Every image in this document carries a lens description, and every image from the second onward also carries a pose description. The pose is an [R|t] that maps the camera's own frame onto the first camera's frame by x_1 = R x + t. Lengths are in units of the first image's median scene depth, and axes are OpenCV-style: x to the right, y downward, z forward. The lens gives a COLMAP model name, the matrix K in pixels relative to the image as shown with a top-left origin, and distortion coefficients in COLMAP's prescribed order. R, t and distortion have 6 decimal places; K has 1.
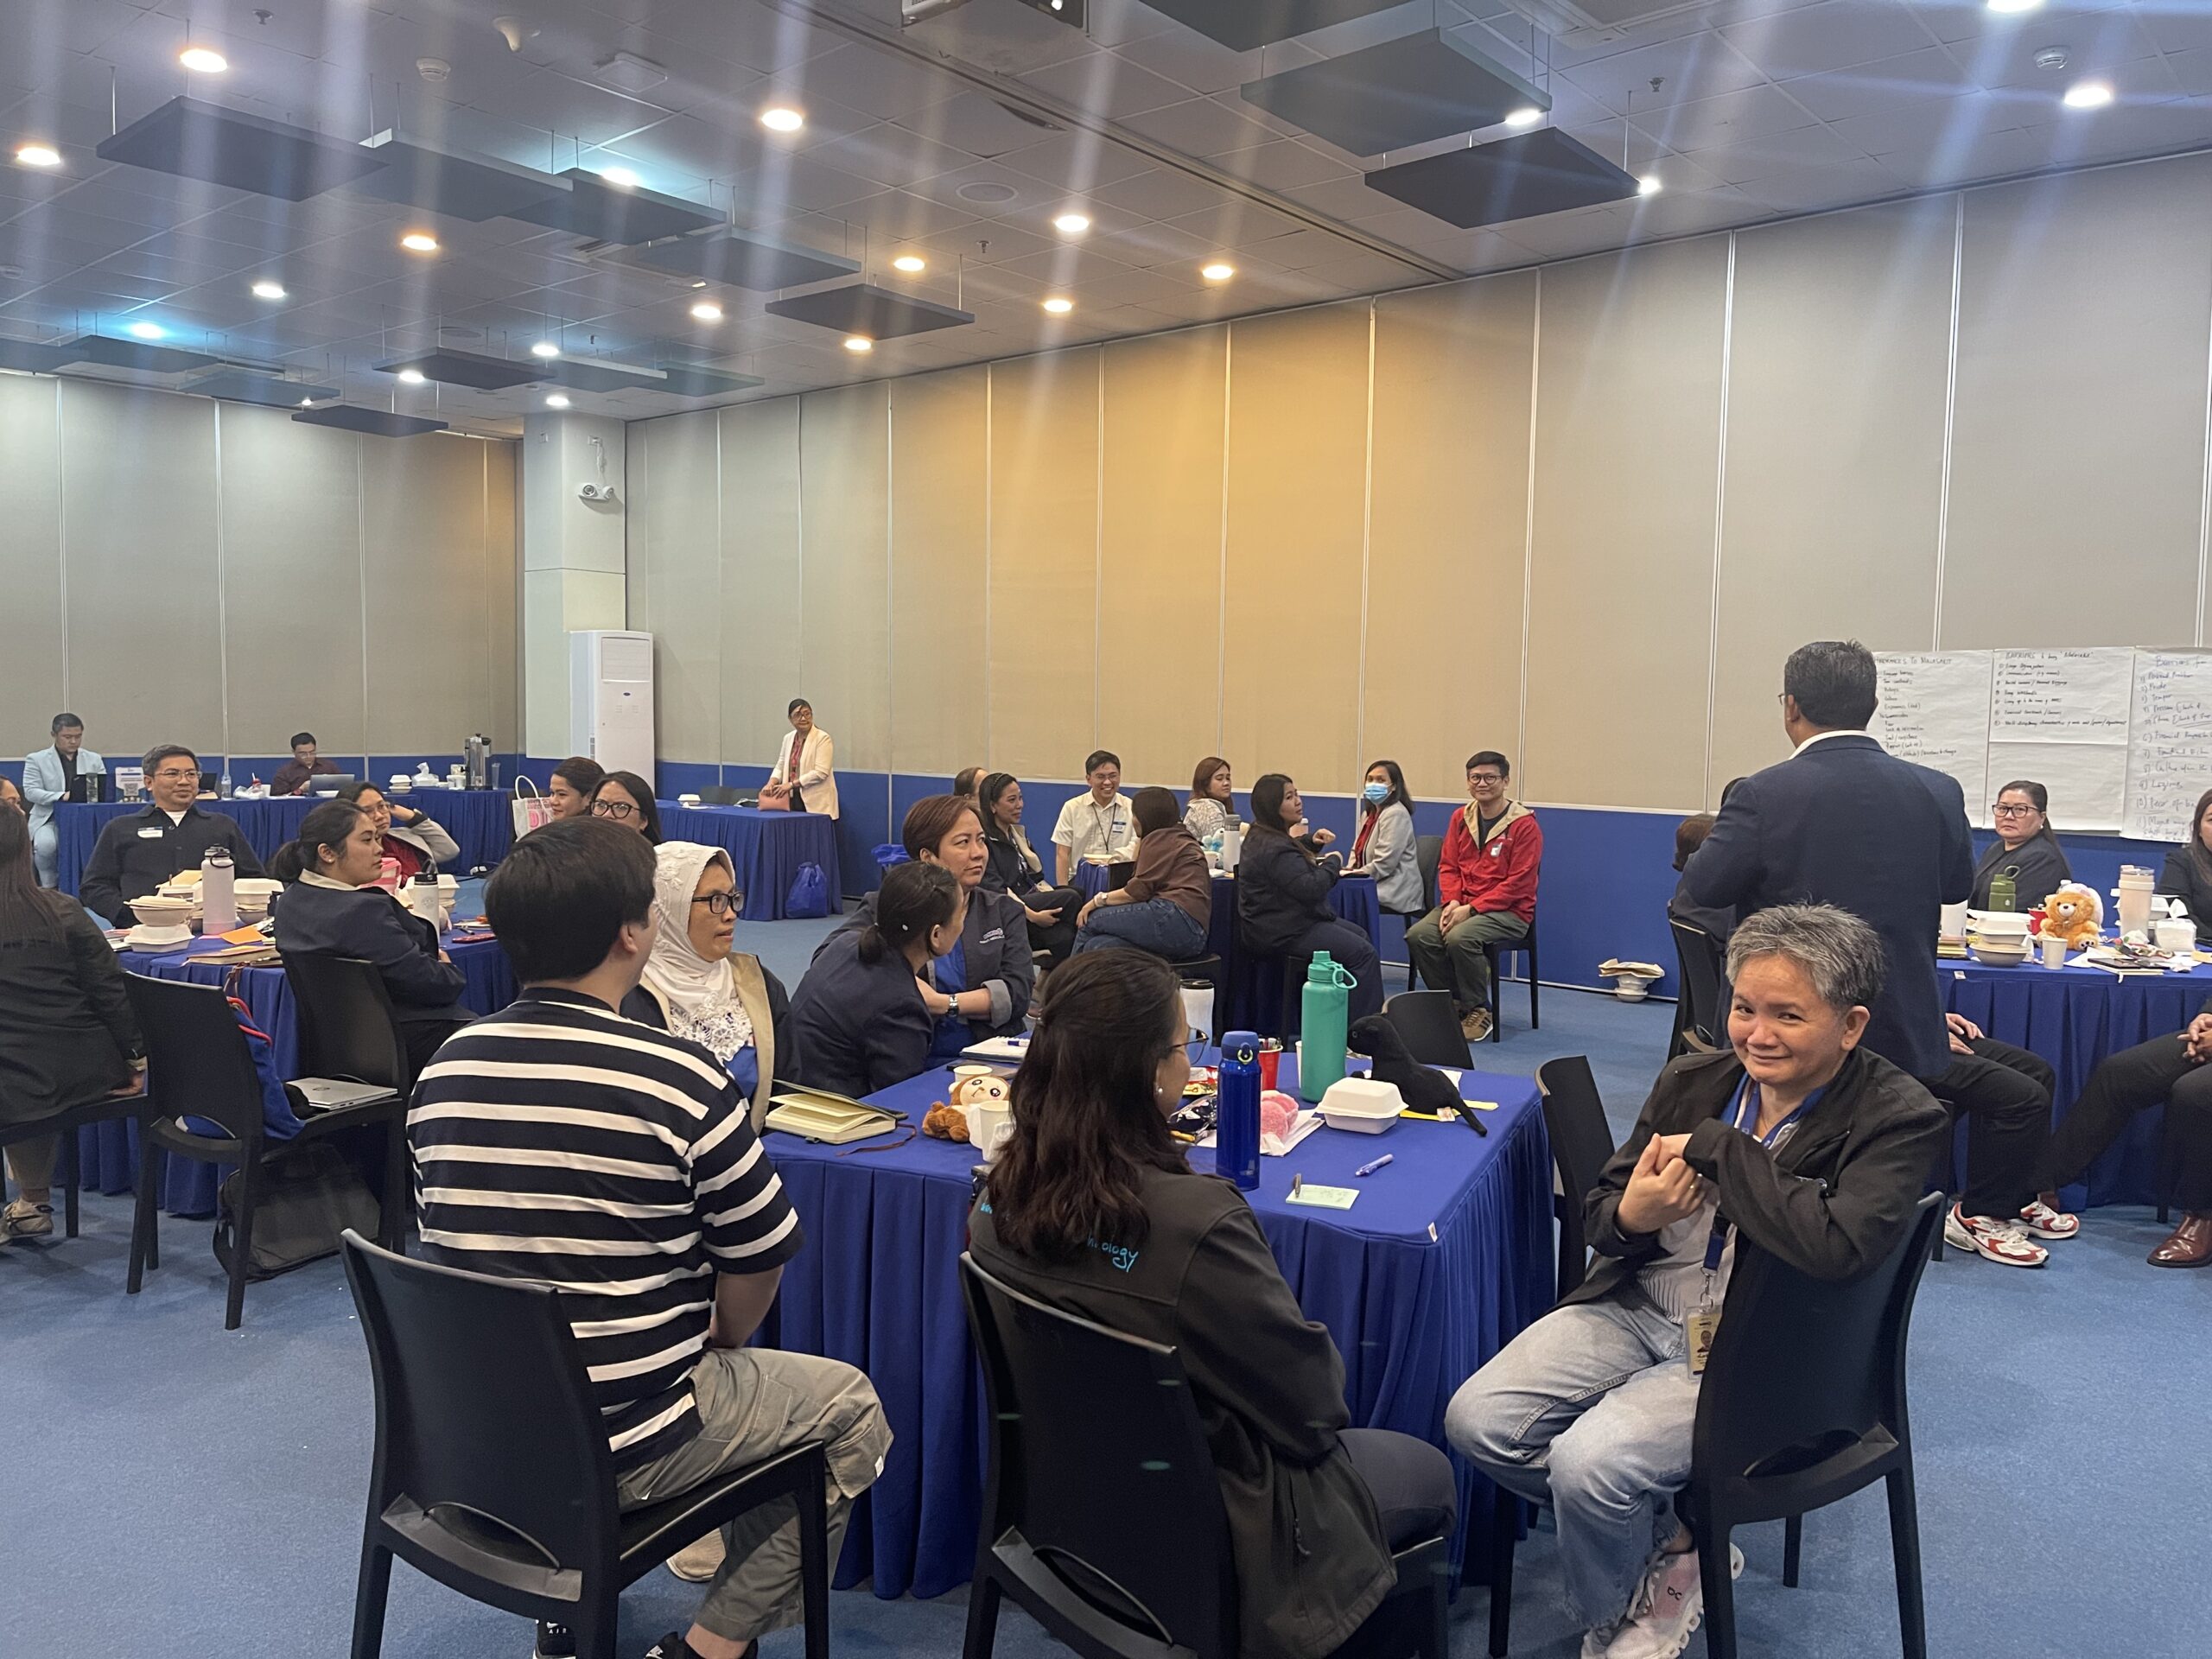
lens RADIAL K [[1624.9, 0, 1111.3], [0, 1624.9, 830.7], [0, 0, 1]] dist [-0.004387, -0.003839]
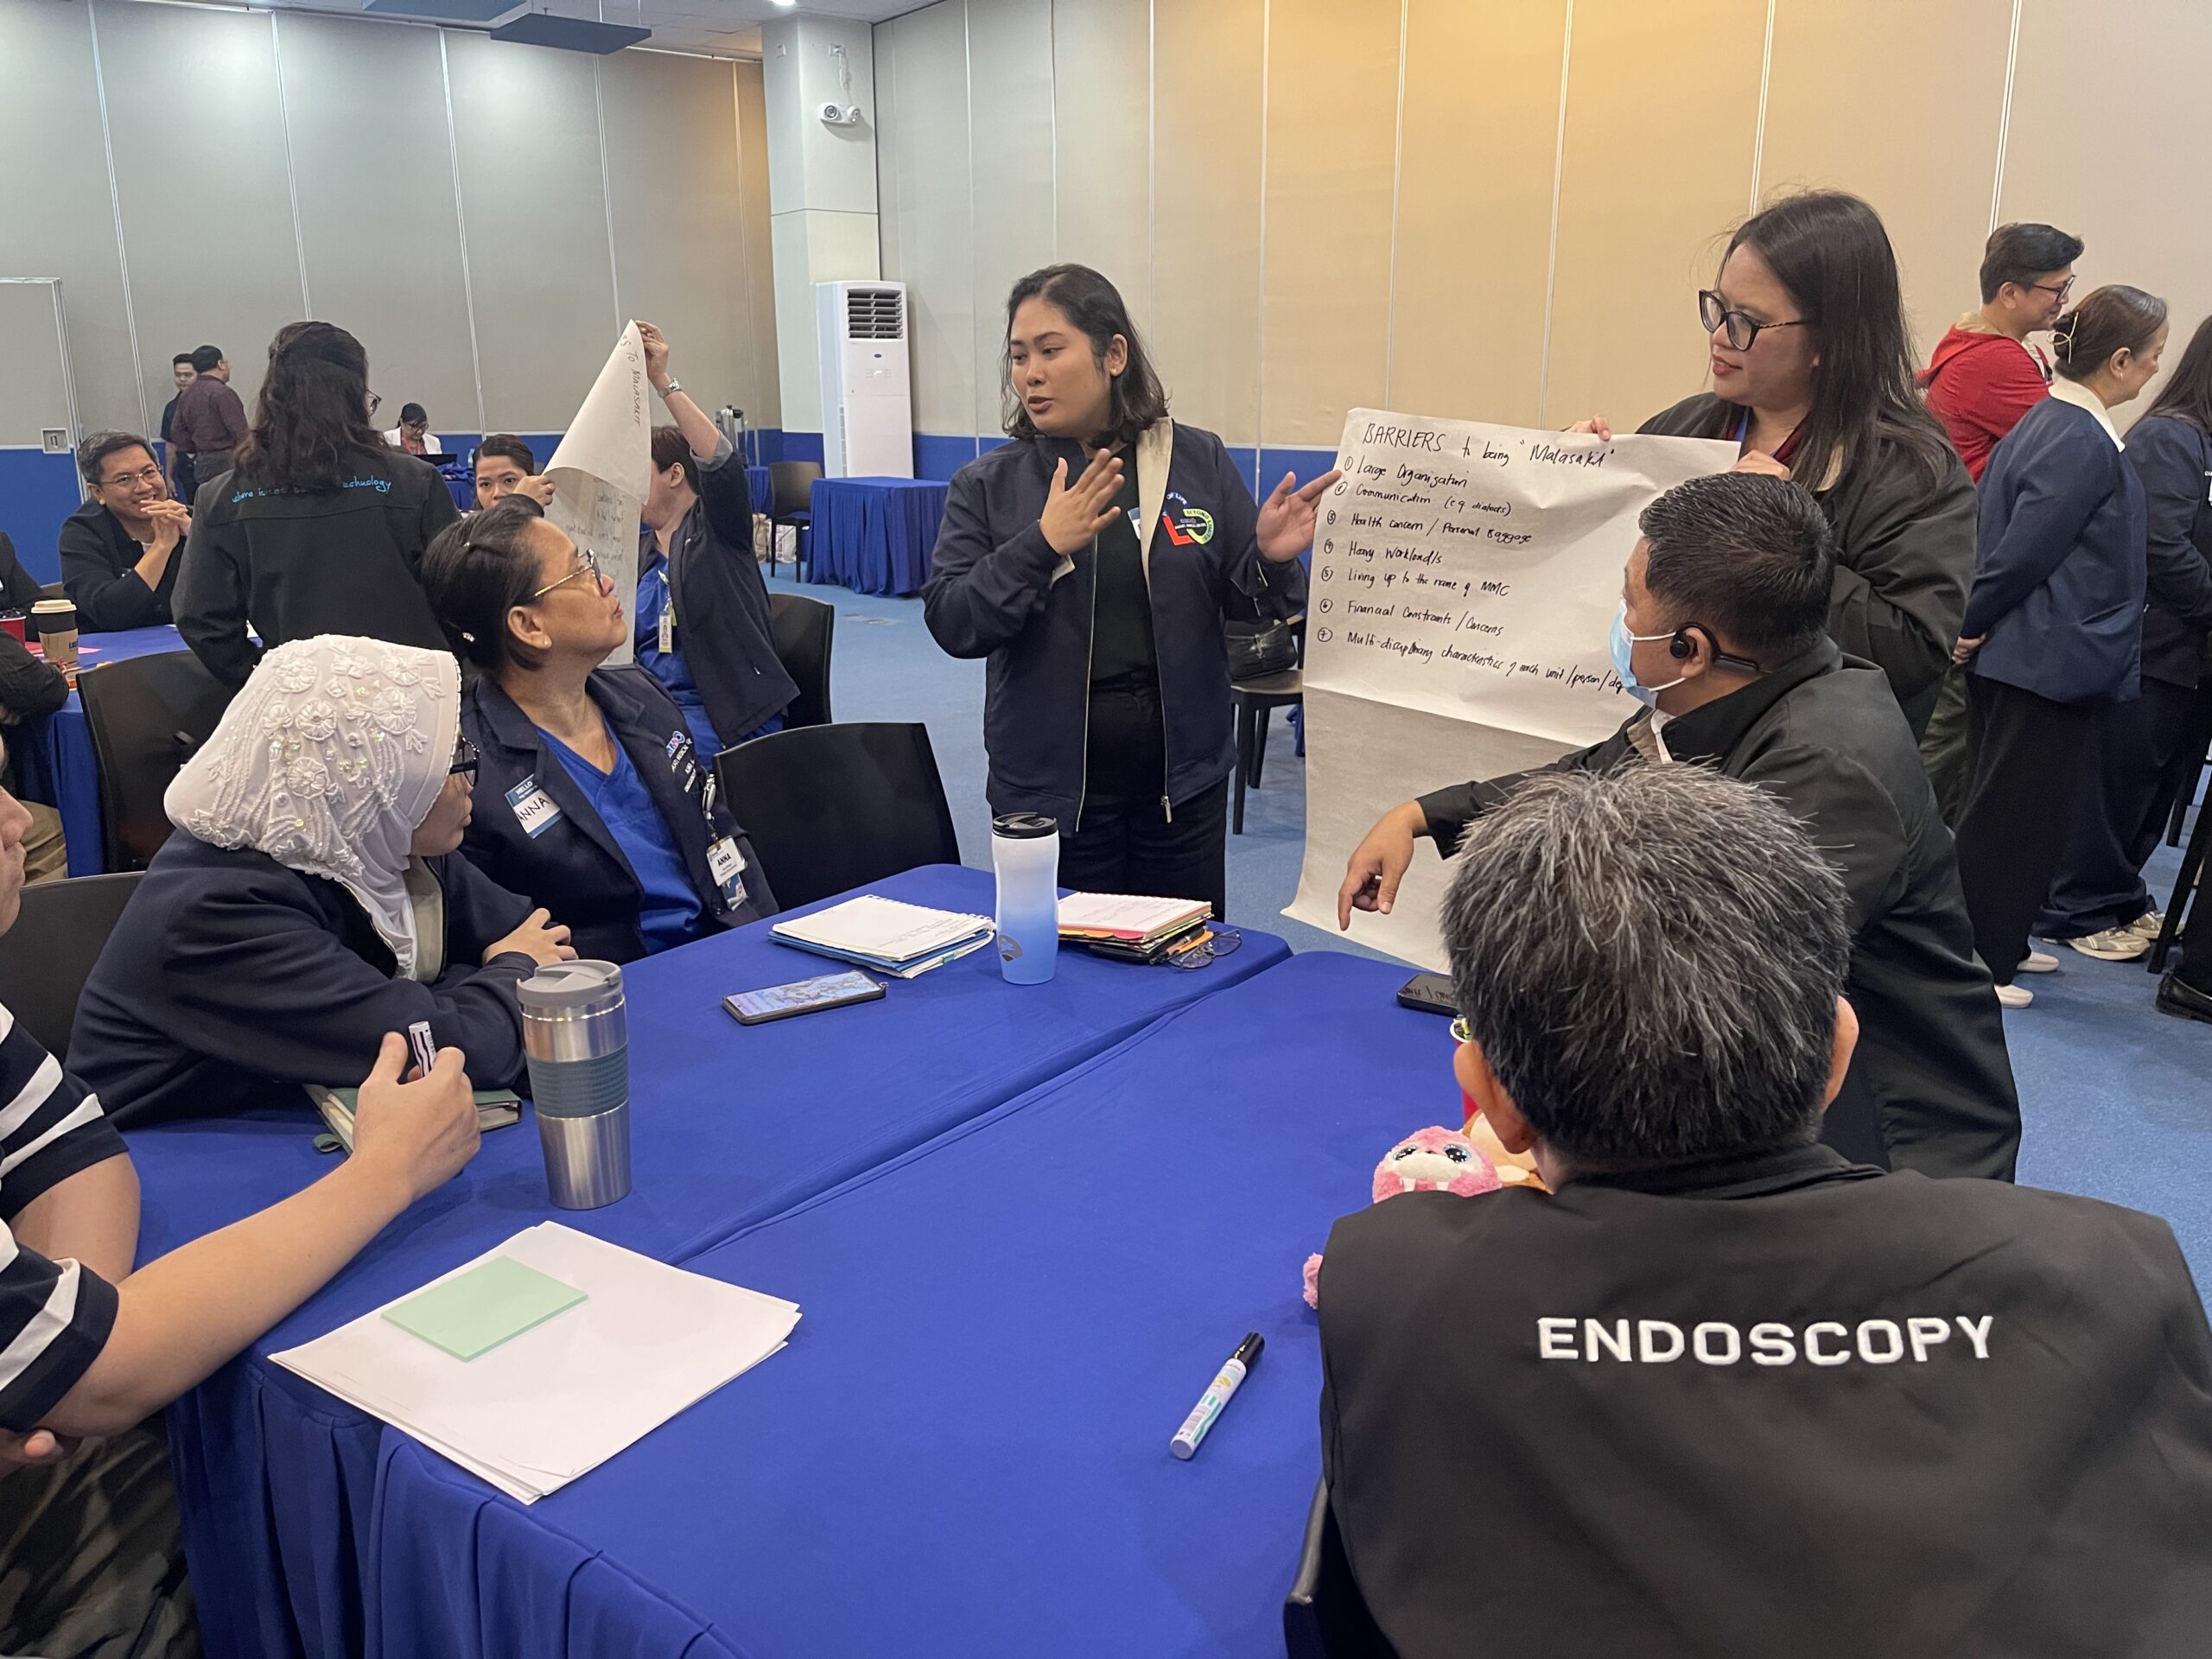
lens RADIAL K [[1624.9, 0, 1099.5], [0, 1624.9, 825.5], [0, 0, 1]] dist [-0.004387, -0.003839]
pose [[0.968421, 0.047663, -0.244723, 0.183610], [-0.001865, 0.982914, 0.184055, 0.014781], [0.249315, -0.177786, 0.951963, 0.600777]]
